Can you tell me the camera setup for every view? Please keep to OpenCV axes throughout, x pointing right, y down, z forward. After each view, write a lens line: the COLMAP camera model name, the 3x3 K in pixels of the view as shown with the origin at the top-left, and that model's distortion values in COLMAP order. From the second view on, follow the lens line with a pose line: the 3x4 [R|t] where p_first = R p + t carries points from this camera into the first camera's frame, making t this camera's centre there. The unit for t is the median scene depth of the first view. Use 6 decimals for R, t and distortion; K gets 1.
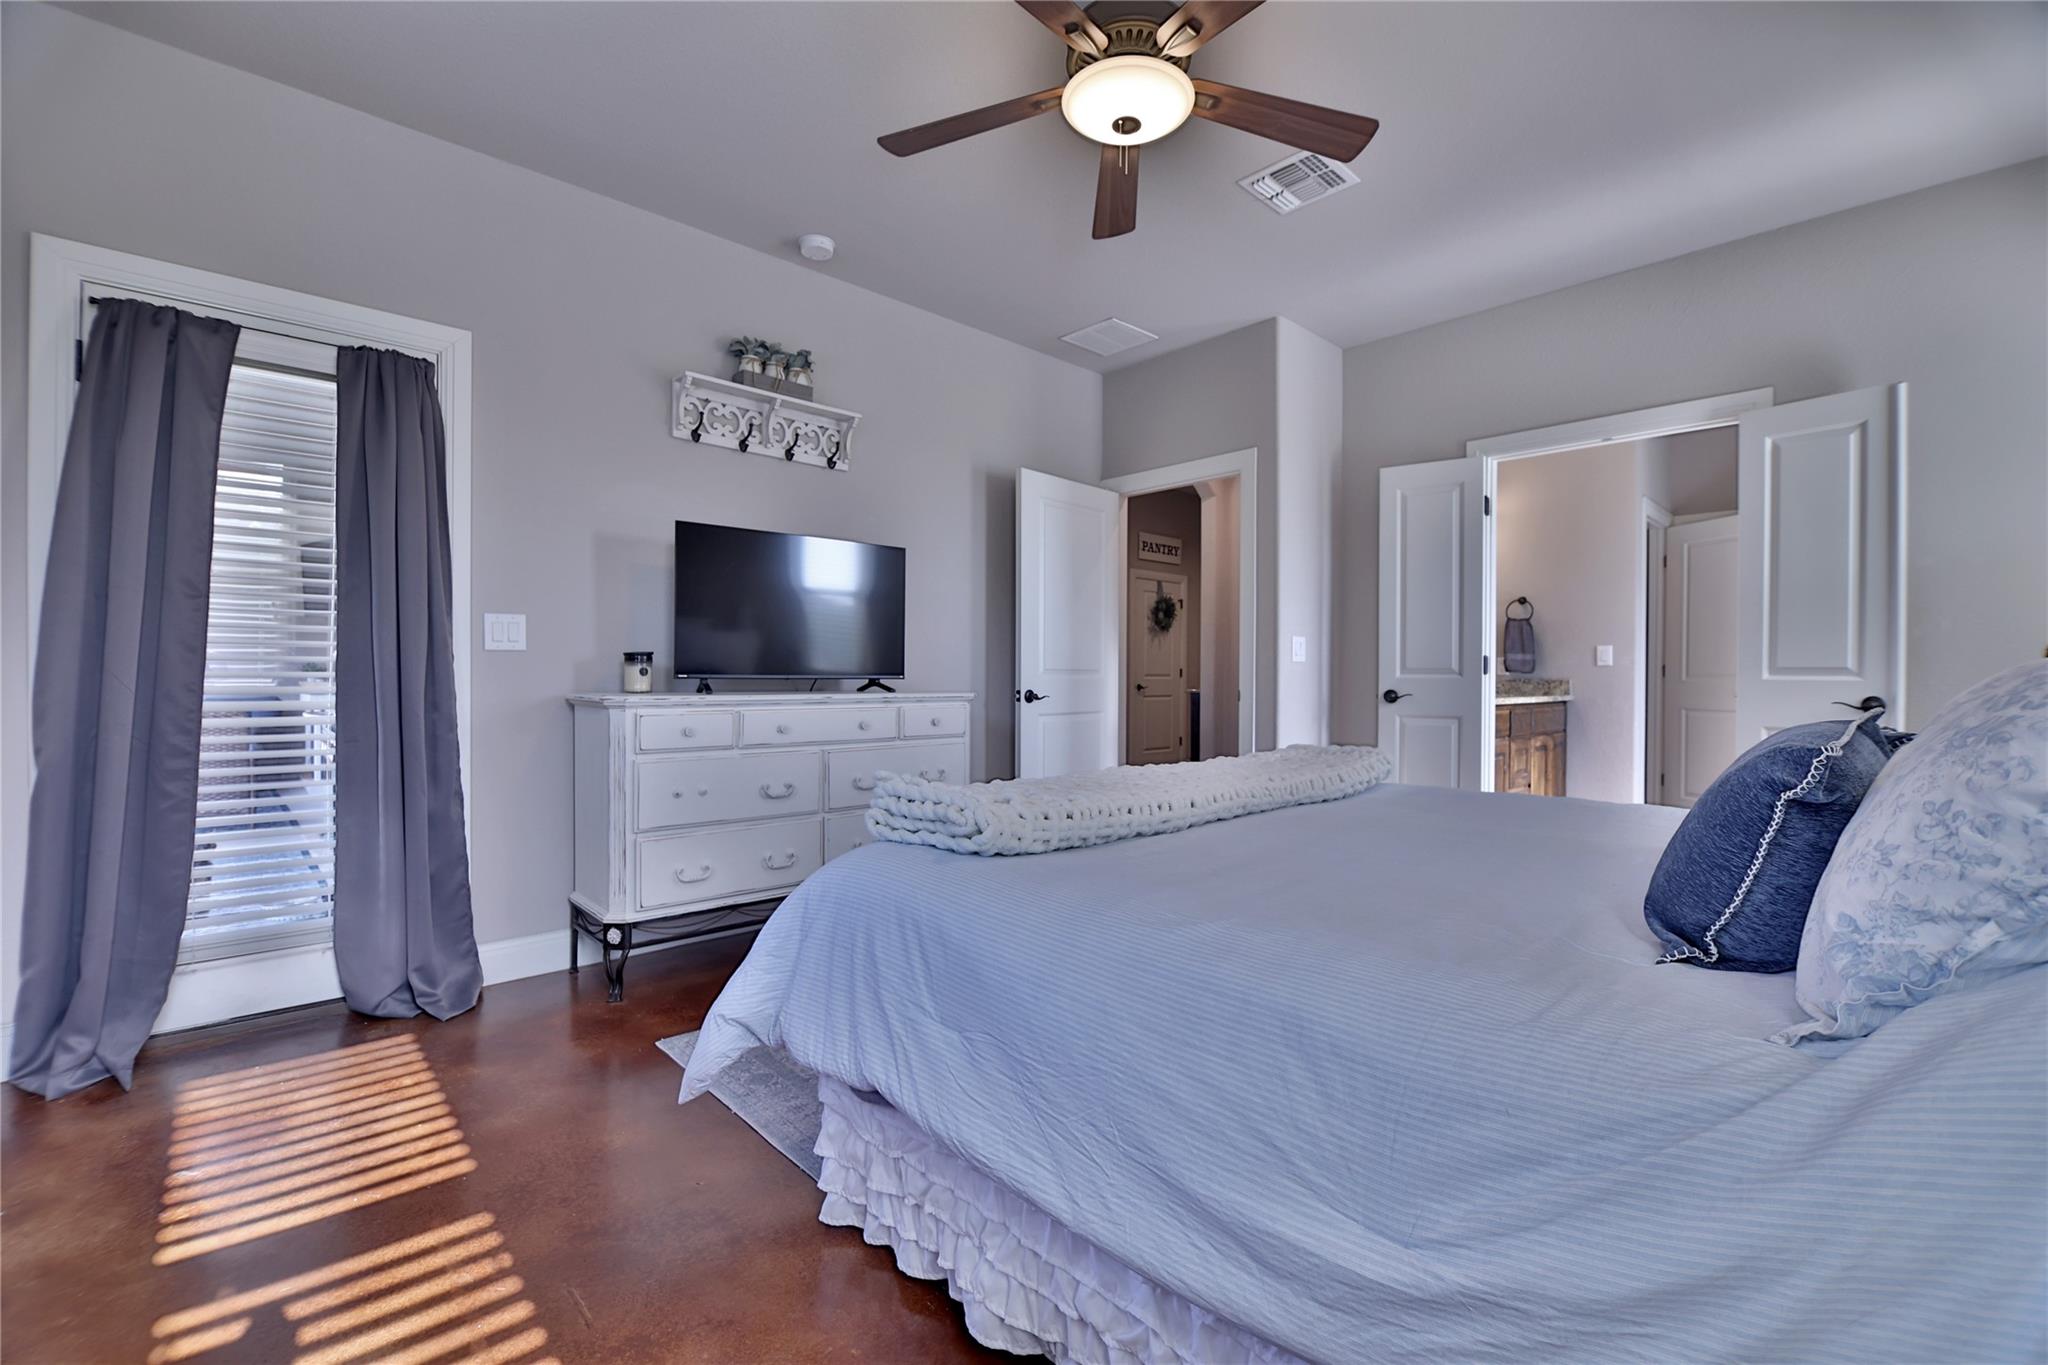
lens RADIAL K [[870.3, 0, 1027.6], [0, 870.3, 682.1], [0, 0, 1]] dist [-0.006738, -0.006165]
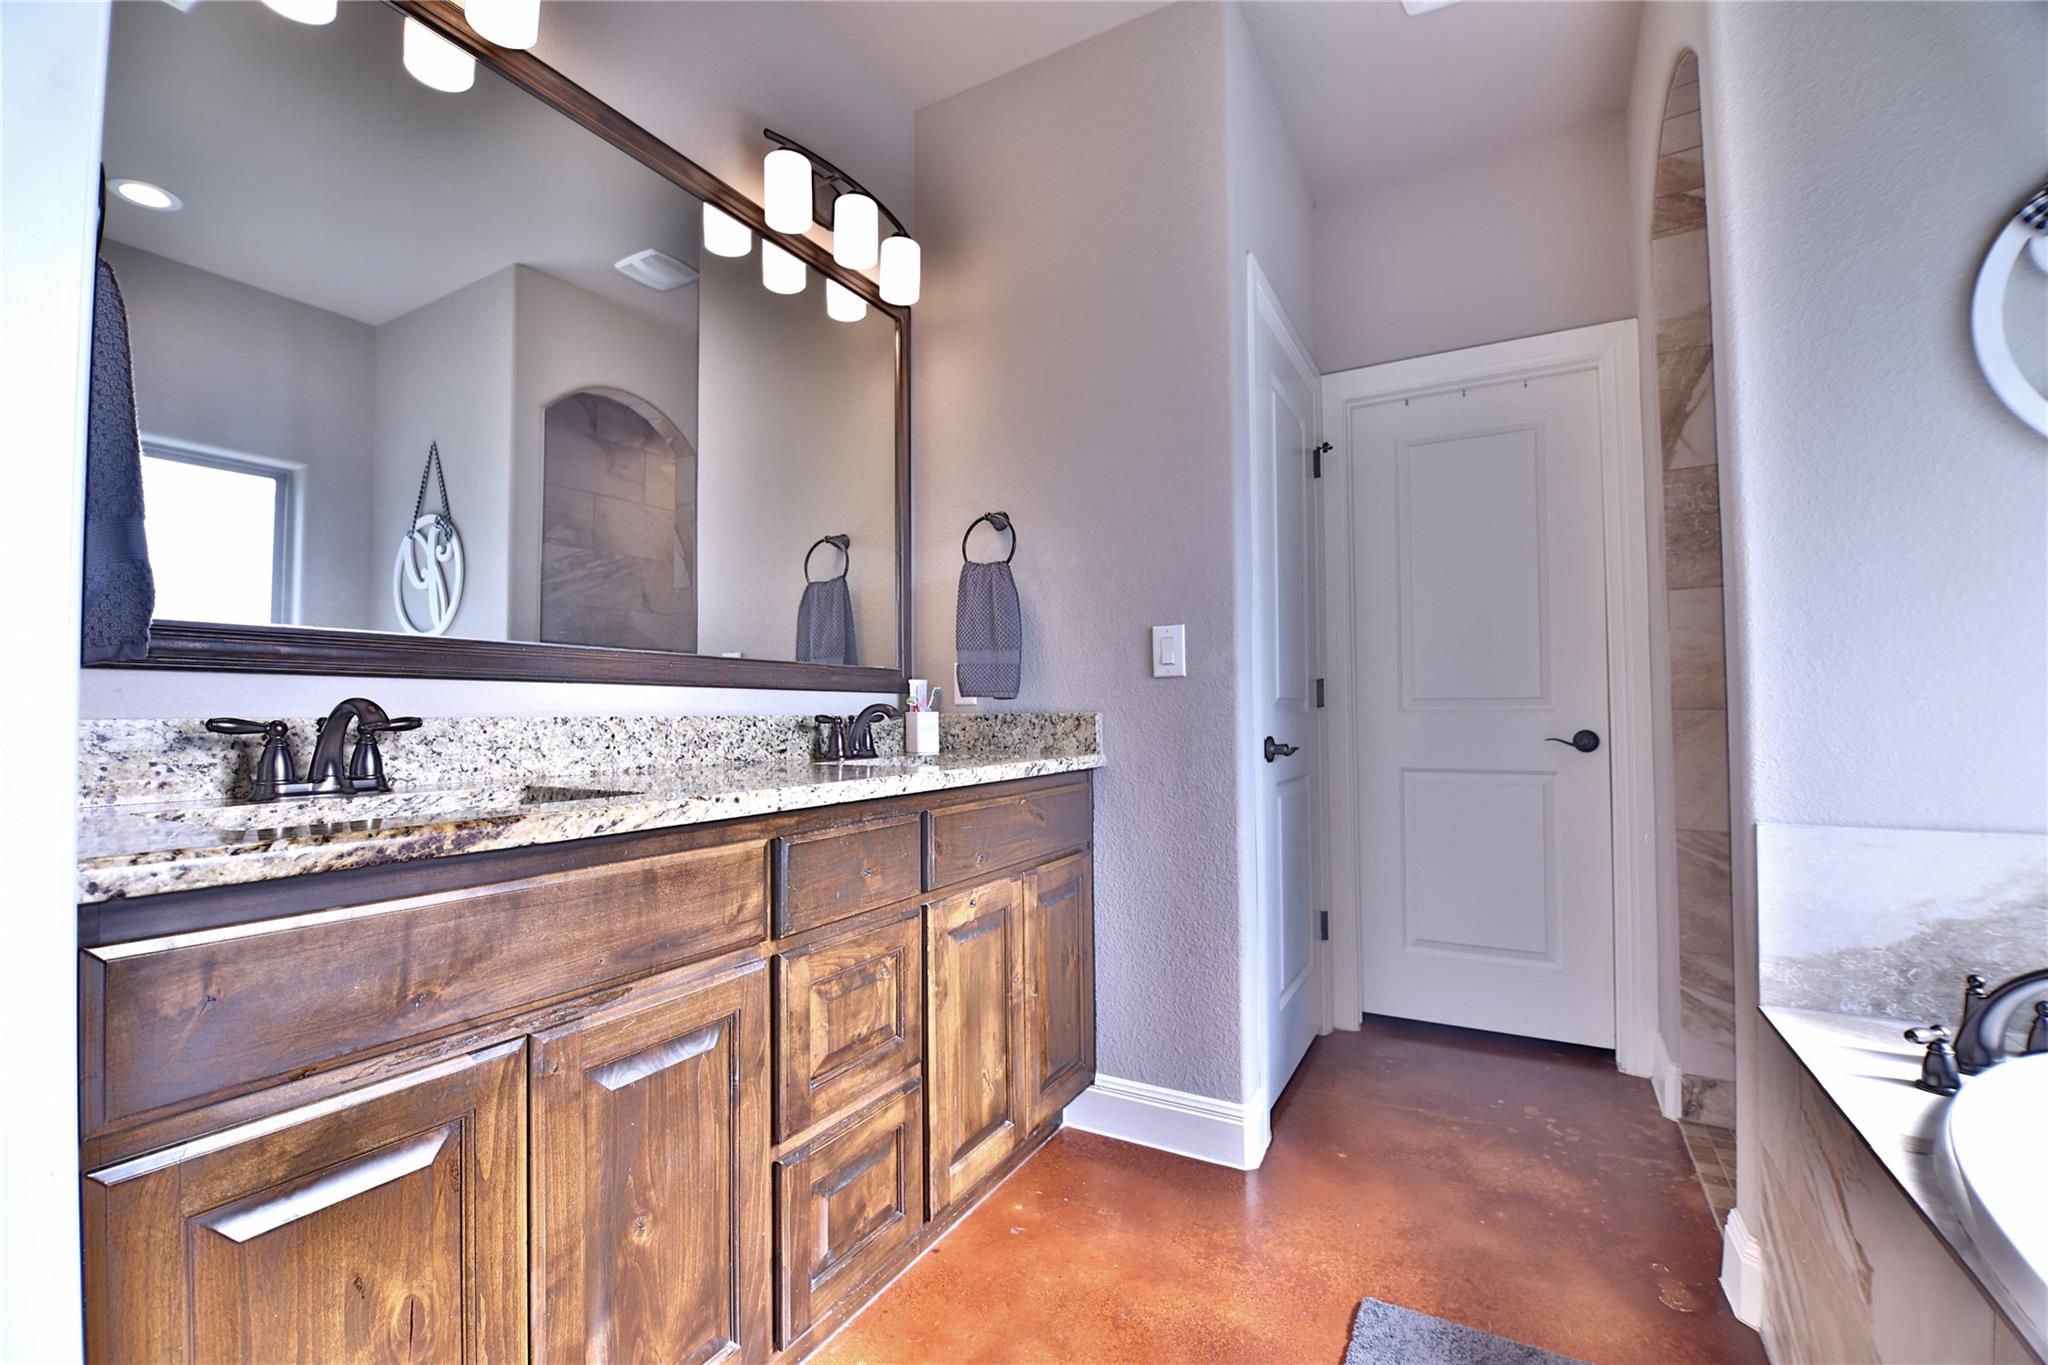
lens RADIAL K [[870.3, 0, 1022.0], [0, 870.3, 687.4], [0, 0, 1]] dist [-0.006738, -0.006165]
pose [[0.950214, -0.002318, 0.311590, 0.463711], [0.014558, 0.999211, -0.036963, -0.001014], [-0.311258, 0.039659, 0.949498, 0.627214]]
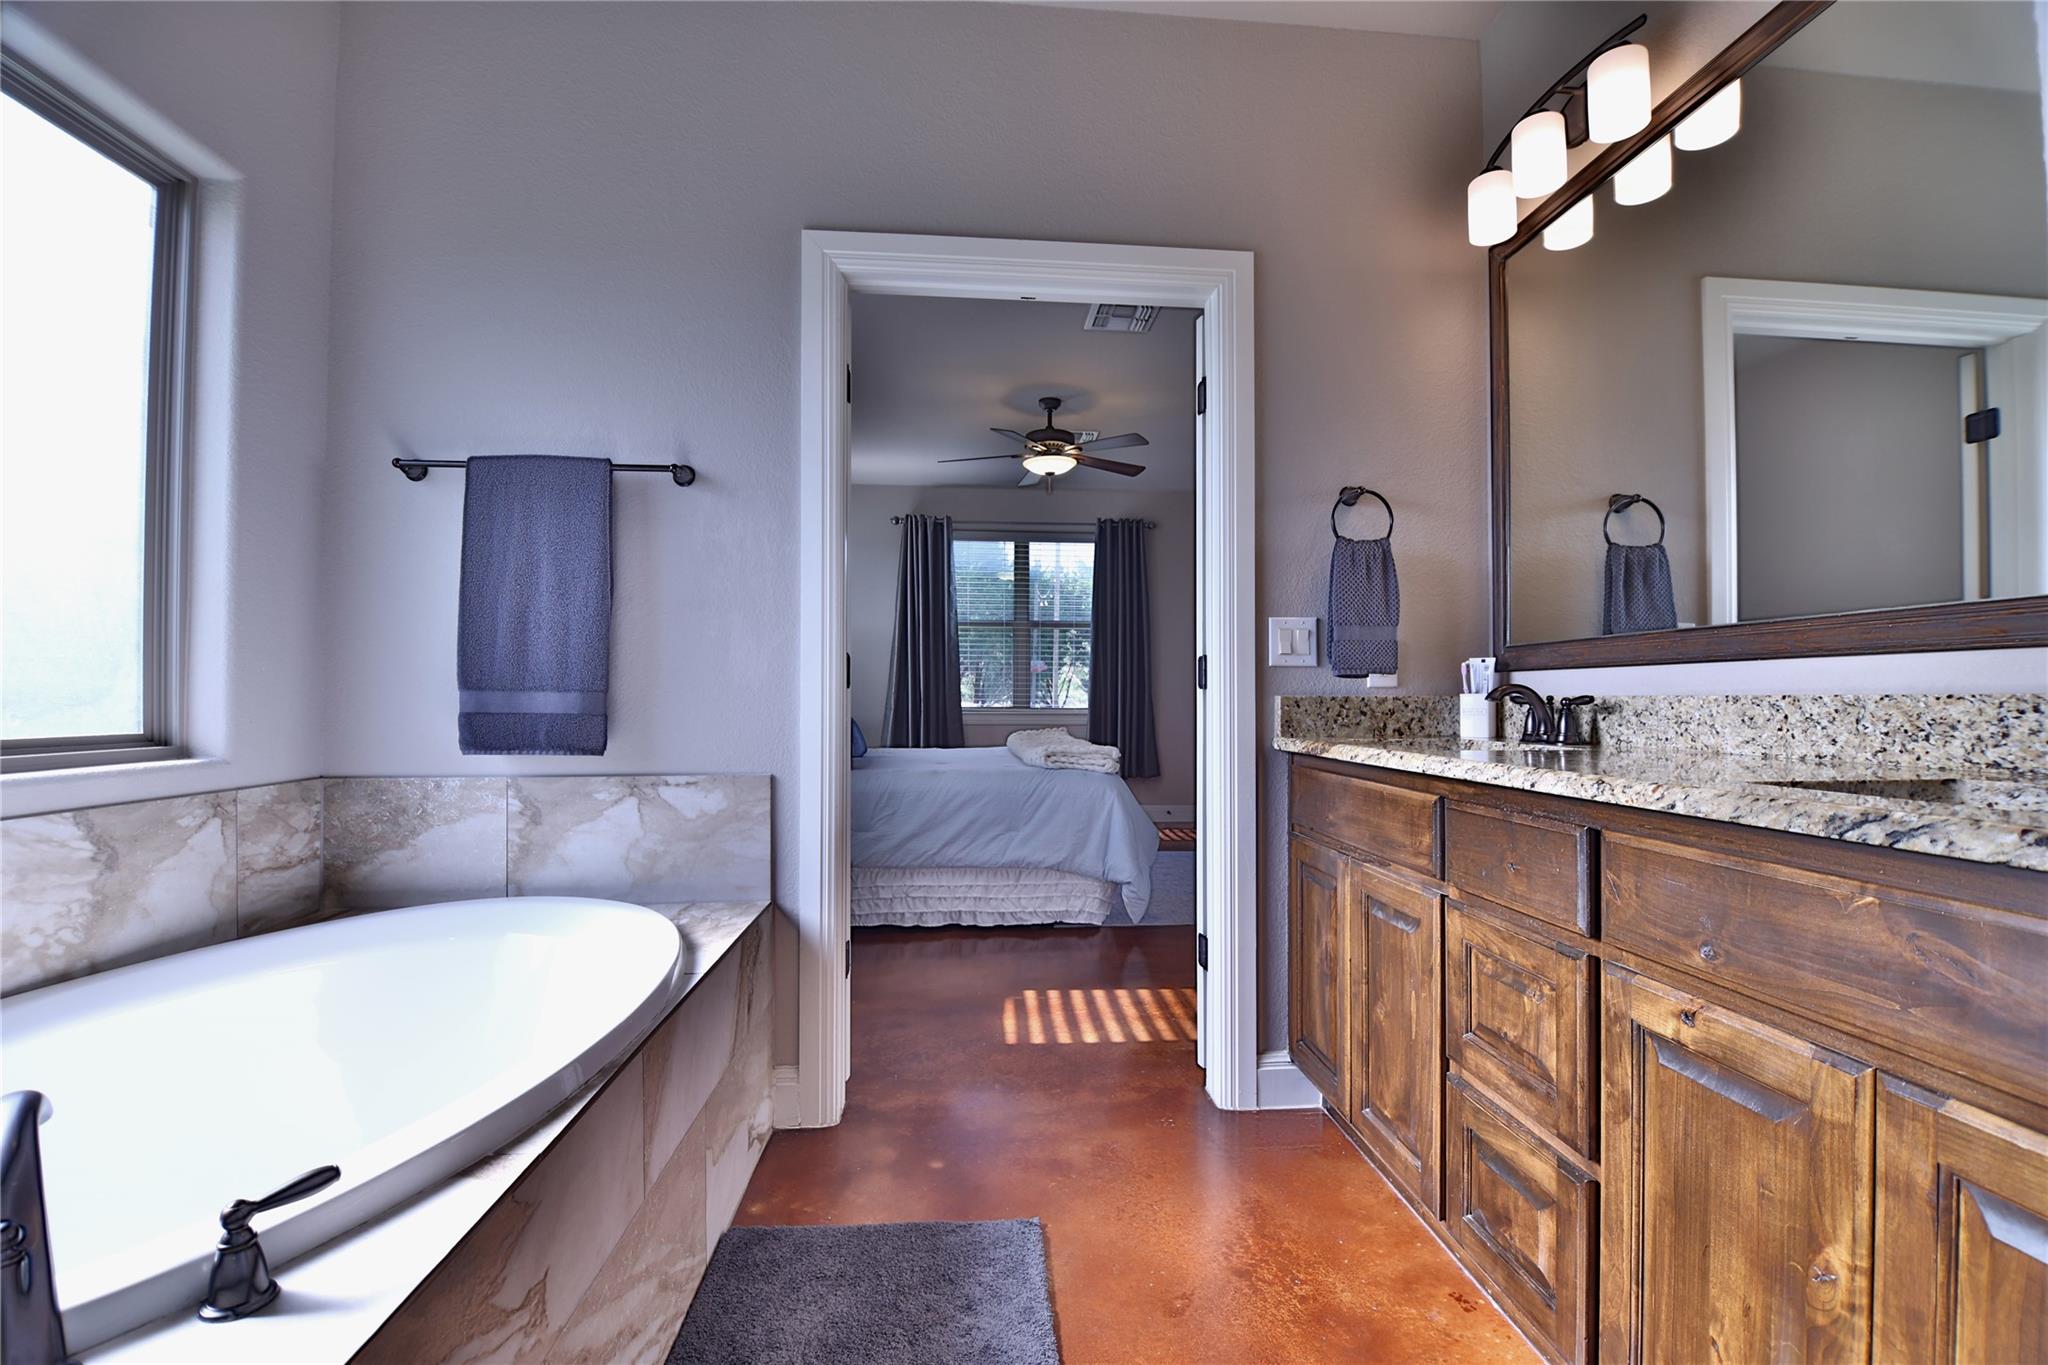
lens RADIAL K [[870.3, 0, 1032.9], [0, 870.3, 692.6], [0, 0, 1]] dist [-0.006738, -0.006165]
pose [[-0.613576, -0.011007, -0.789559, 0.745922], [-0.009757, 0.999932, -0.006357, -0.000925], [0.789575, 0.003804, -0.613642, 0.909276]]
